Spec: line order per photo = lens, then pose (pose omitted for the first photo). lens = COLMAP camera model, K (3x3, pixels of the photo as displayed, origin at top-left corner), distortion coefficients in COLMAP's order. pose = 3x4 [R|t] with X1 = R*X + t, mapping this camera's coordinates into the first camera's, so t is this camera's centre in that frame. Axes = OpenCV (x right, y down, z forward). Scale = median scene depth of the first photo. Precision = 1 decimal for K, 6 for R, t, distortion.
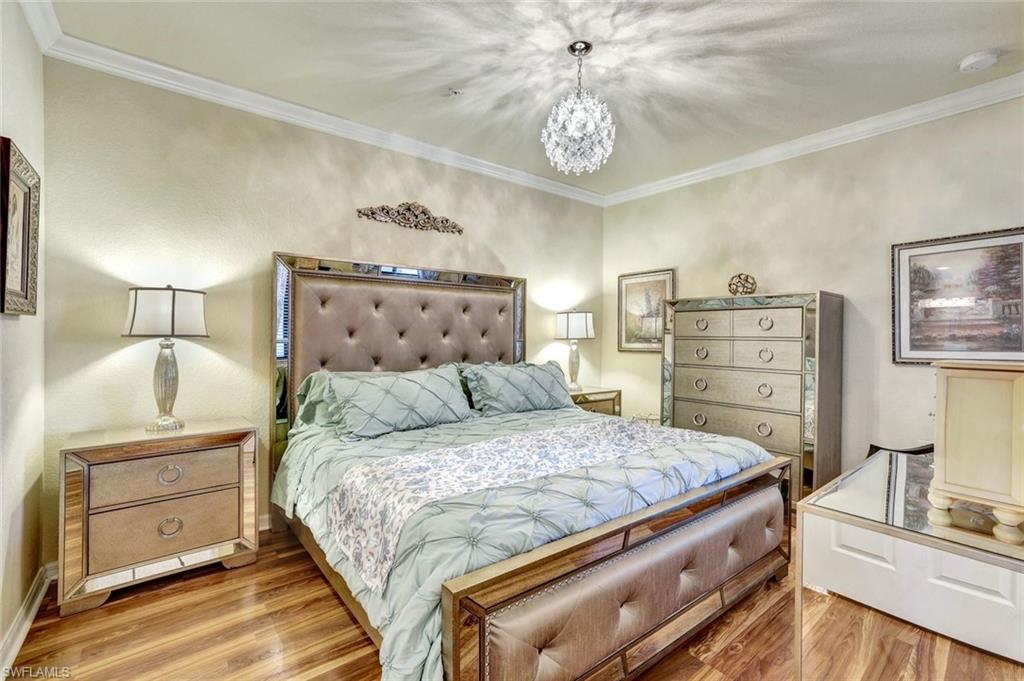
lens RADIAL K [[432.5, 0, 512.0], [0, 432.5, 340.5], [0, 0, 1]] dist [0.000605, 0.000040]
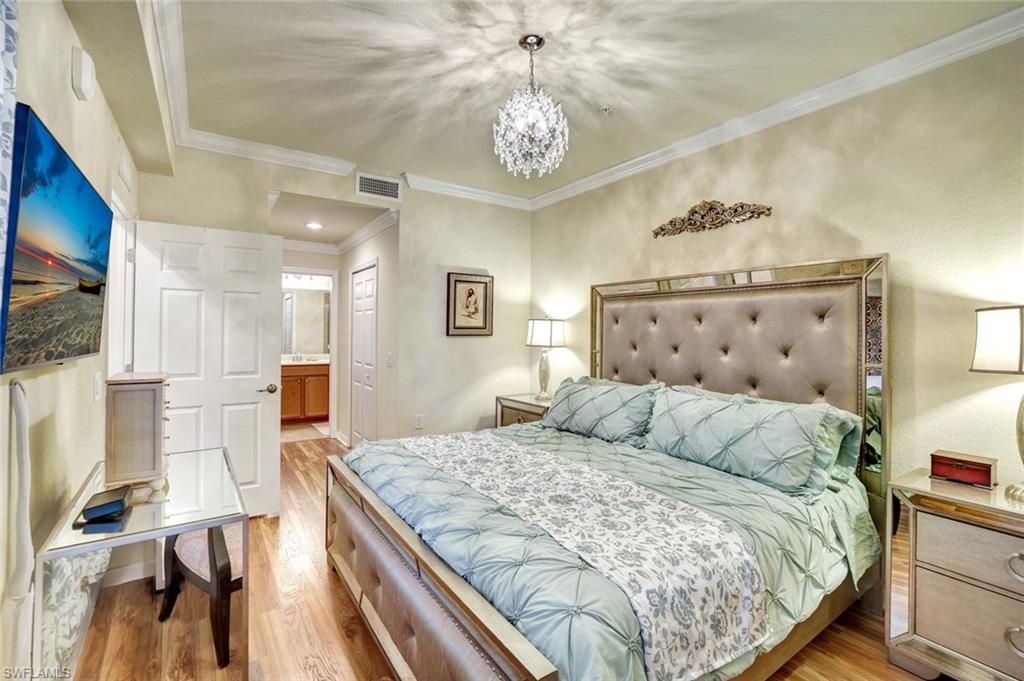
lens RADIAL K [[459.1, 0, 512.0], [0, 459.1, 340.5], [0, 0, 1]] dist [-0.000338, 0.000174]
pose [[-0.026434, 0.003586, -0.999644, 0.784824], [-0.031198, 0.999503, 0.004410, -0.026723], [0.999164, 0.031304, -0.026309, 0.687054]]
